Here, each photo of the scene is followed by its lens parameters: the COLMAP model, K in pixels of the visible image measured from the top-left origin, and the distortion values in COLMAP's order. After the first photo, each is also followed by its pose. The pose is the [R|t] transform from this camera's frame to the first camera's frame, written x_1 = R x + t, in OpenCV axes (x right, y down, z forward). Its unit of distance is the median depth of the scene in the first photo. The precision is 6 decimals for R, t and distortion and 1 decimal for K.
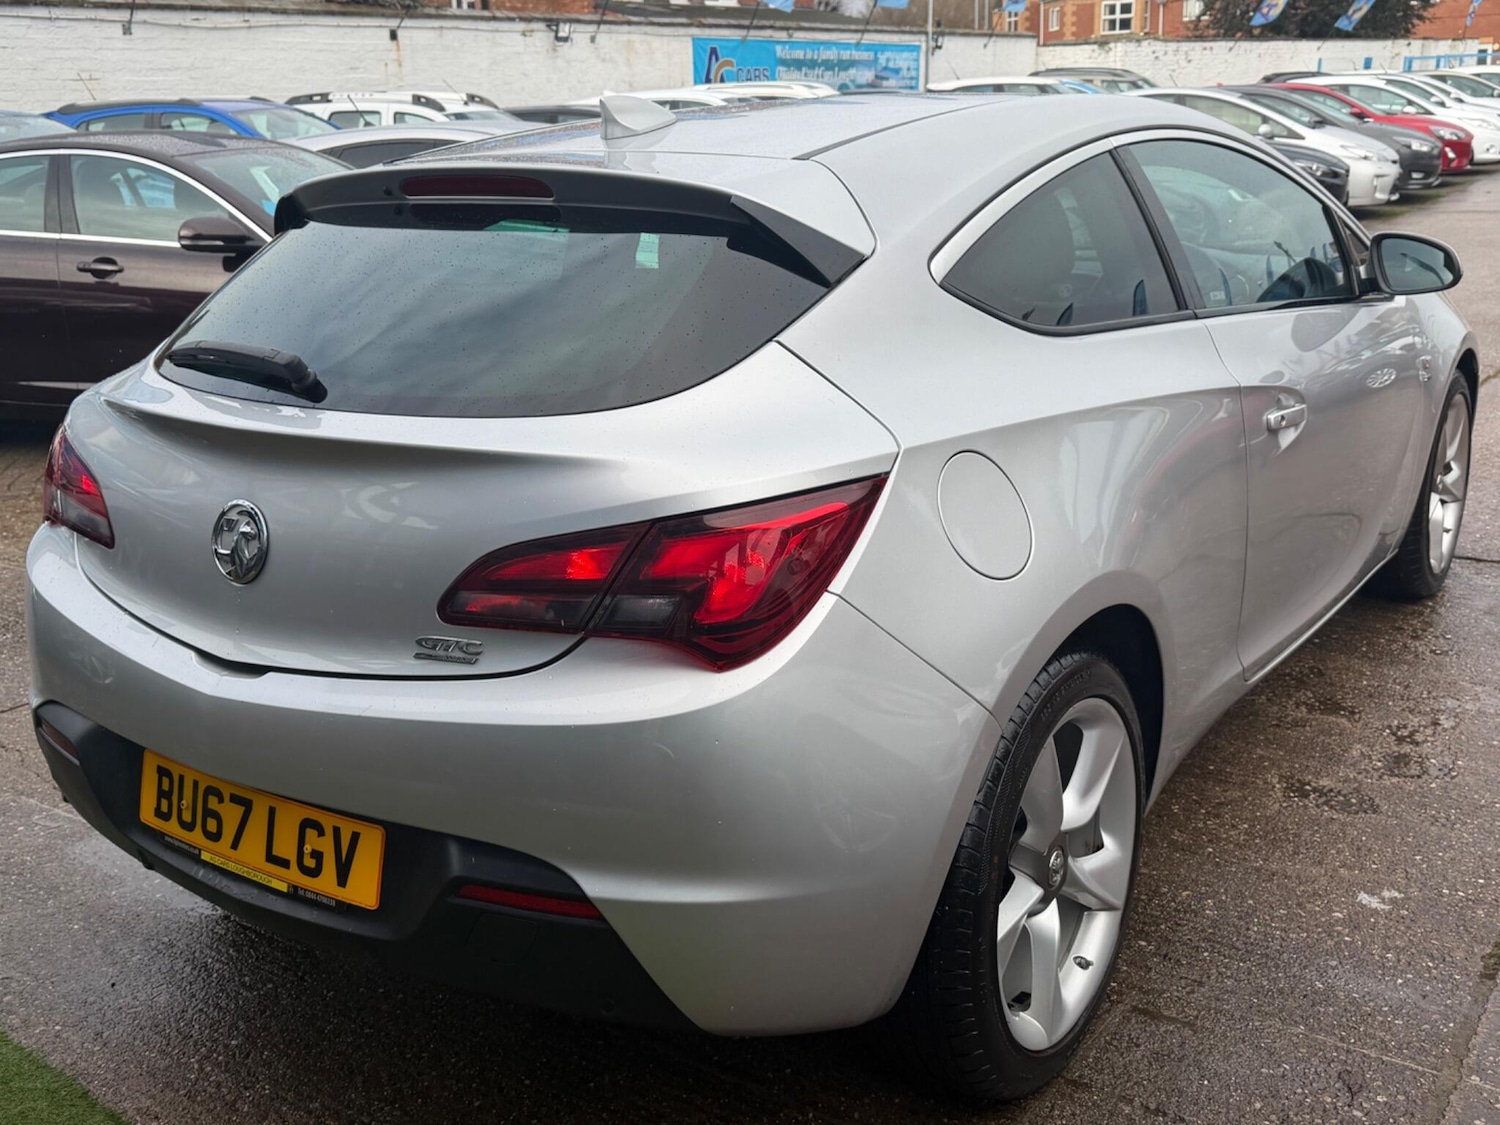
lens RADIAL K [[1468.5, 0, 751.3], [0, 1468.5, 563.3], [0, 0, 1]] dist [0.089423, -0.155557]
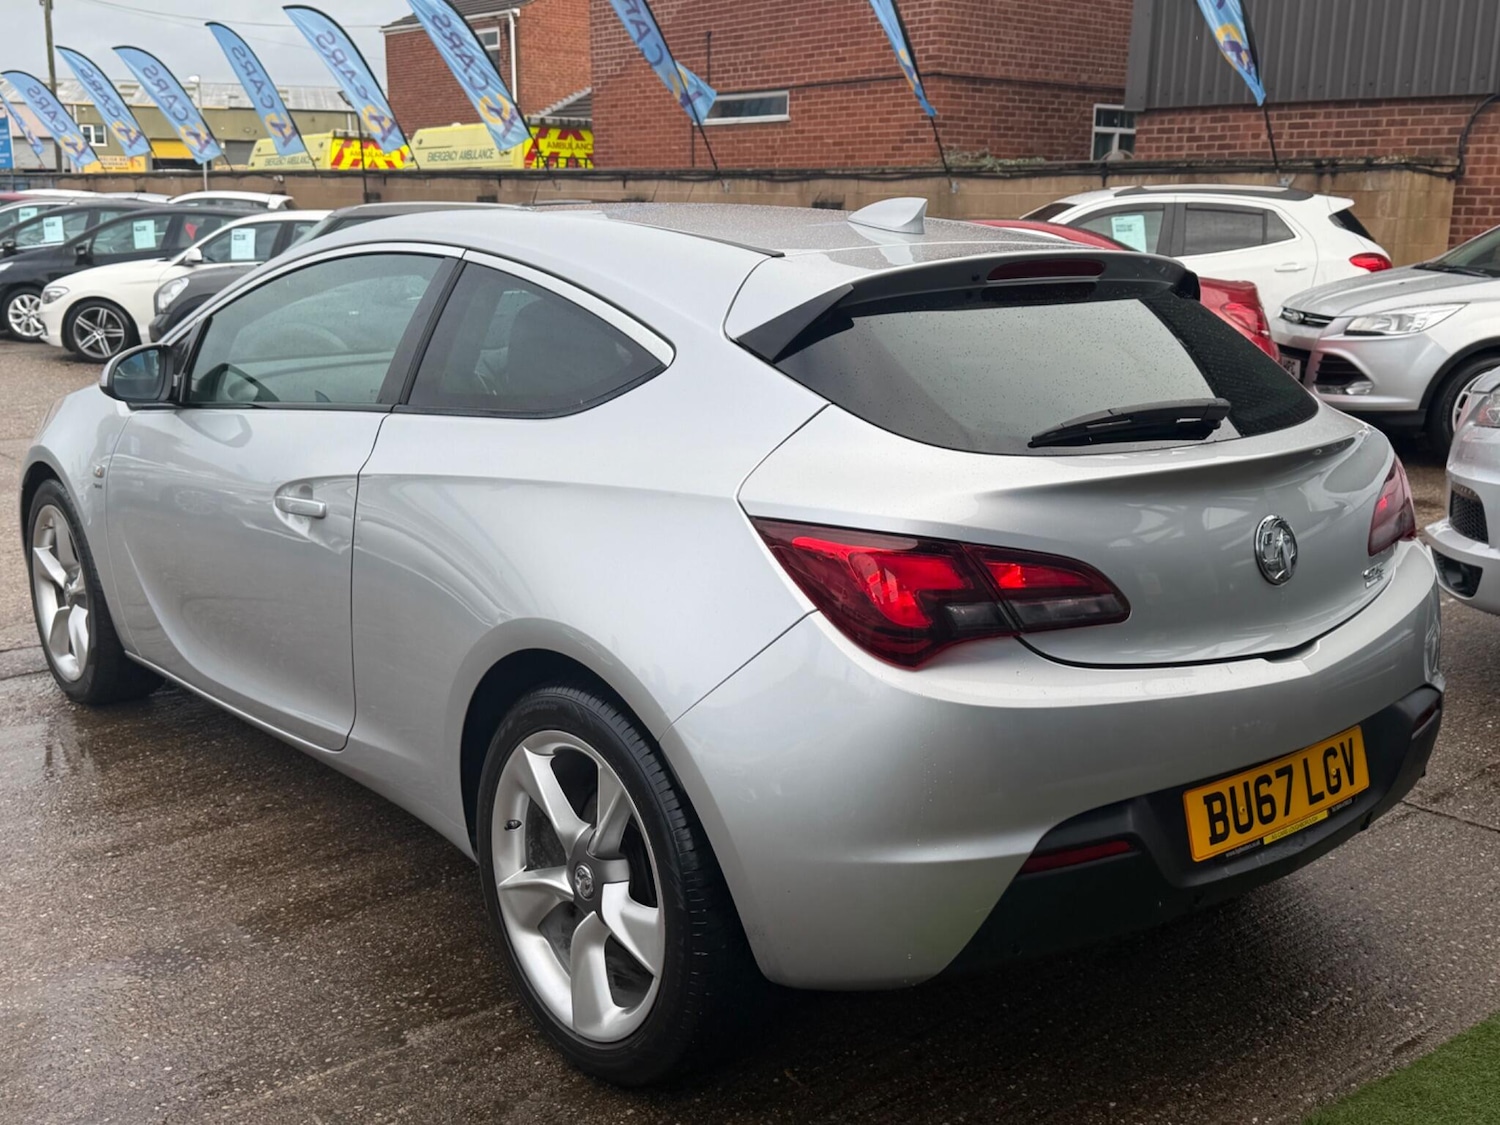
lens RADIAL K [[1555.2, 0, 768.7], [0, 1555.2, 563.2], [0, 0, 1]] dist [0.137923, -0.278080]
pose [[0.251853, -0.173749, 0.952041, -0.744832], [0.268755, 0.957613, 0.103670, -0.109999], [-0.929699, 0.229756, 0.287874, 0.454055]]
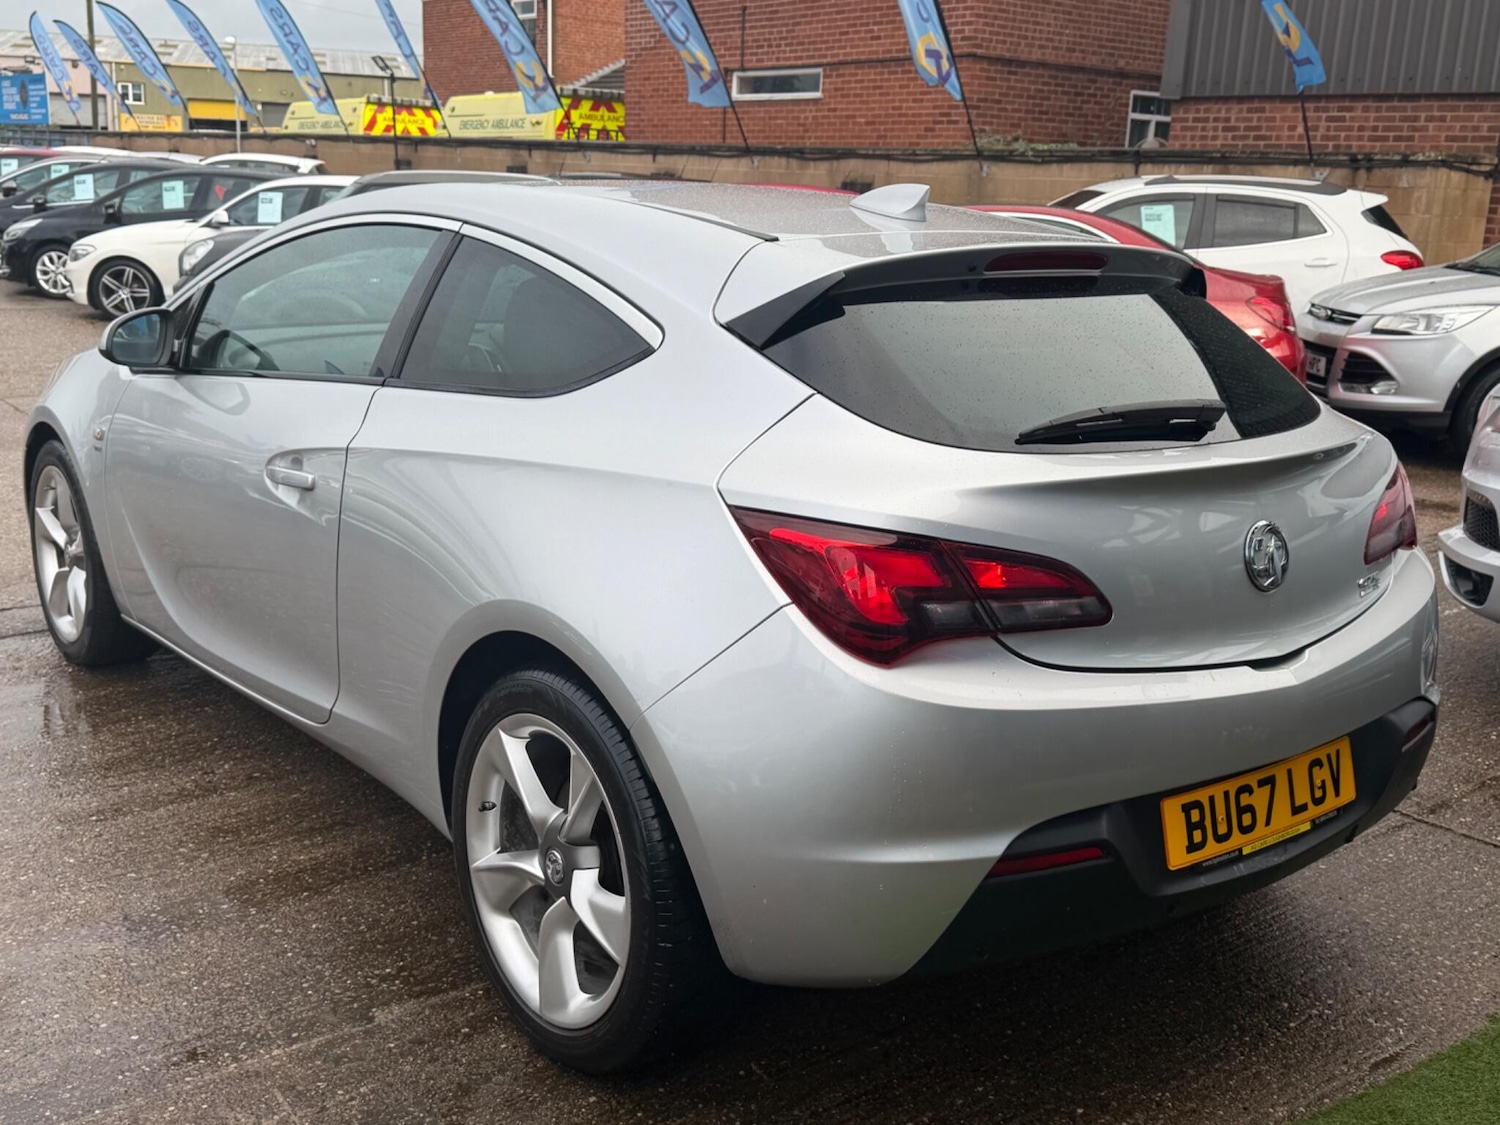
lens RADIAL K [[1557.5, 0, 764.6], [0, 1557.5, 565.0], [0, 0, 1]] dist [0.128743, -0.256694]
pose [[0.274225, -0.178967, 0.944866, -0.733365], [0.238622, 0.964466, 0.113425, -0.109164], [-0.931590, 0.194362, 0.307186, 0.441113]]
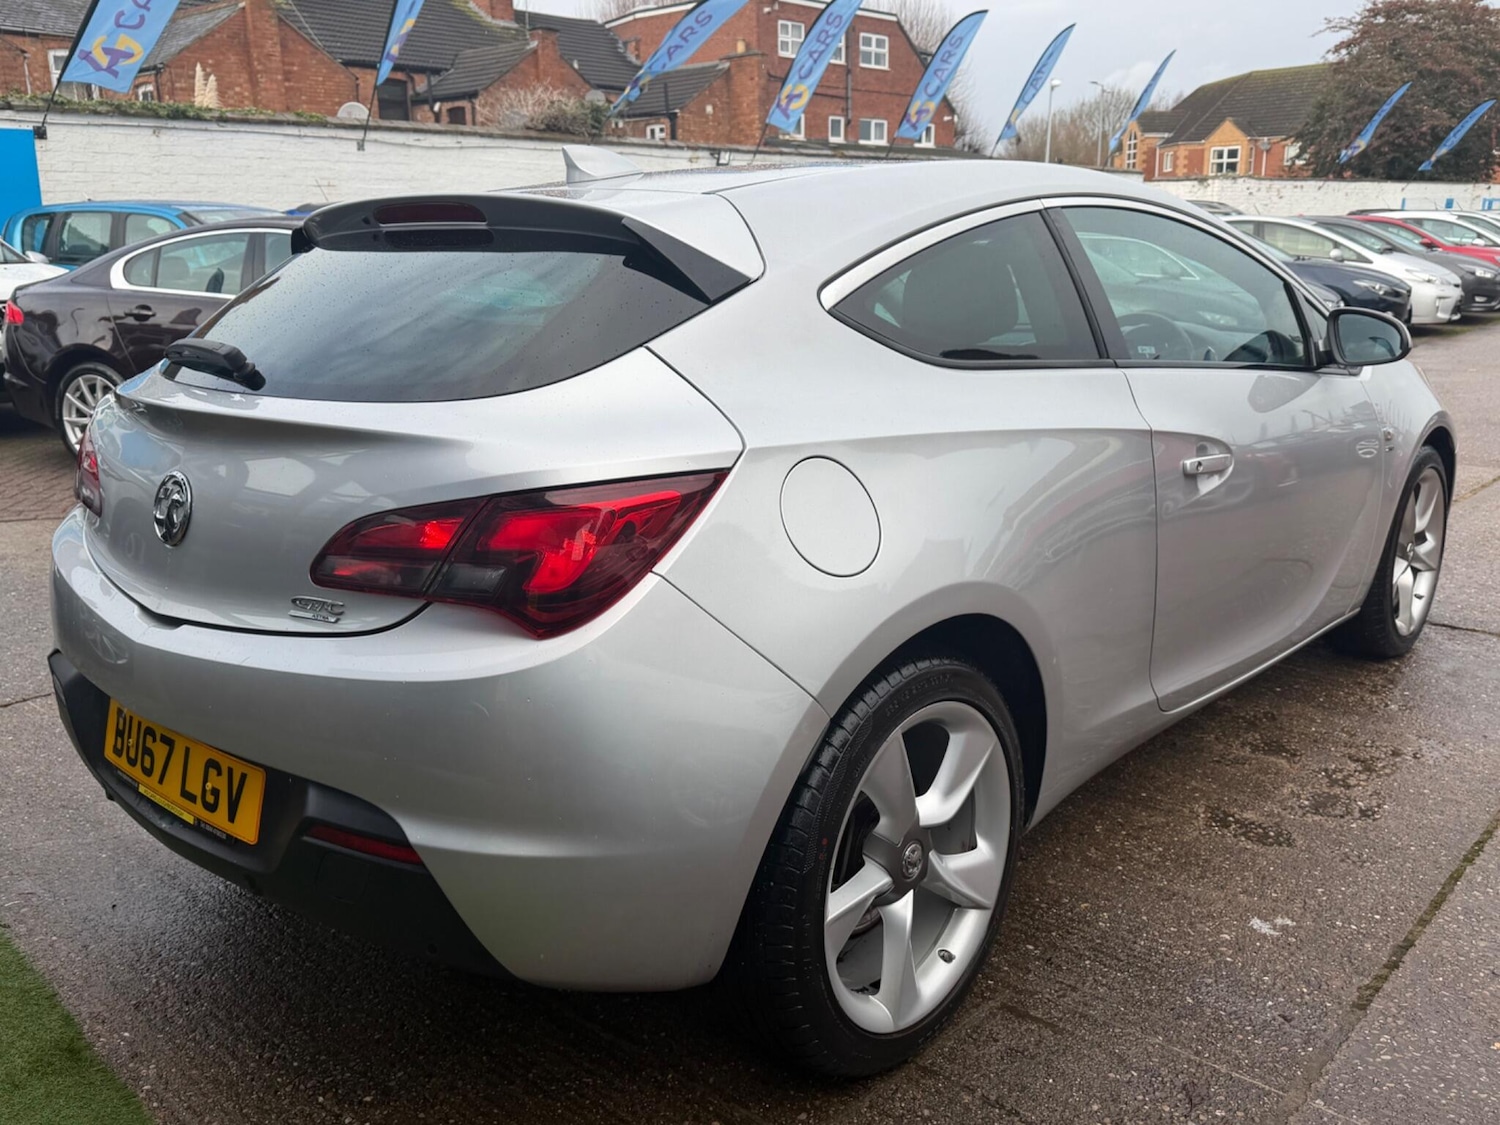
lens RADIAL K [[1264.2, 0, 745.4], [0, 1264.2, 561.3], [0, 0, 1]] dist [0.037683, -0.049028]
pose [[0.992568, 0.052785, -0.109645, 0.087442], [-0.057520, 0.997523, -0.040484, 0.017650], [0.107237, 0.046490, 0.993146, 0.038370]]
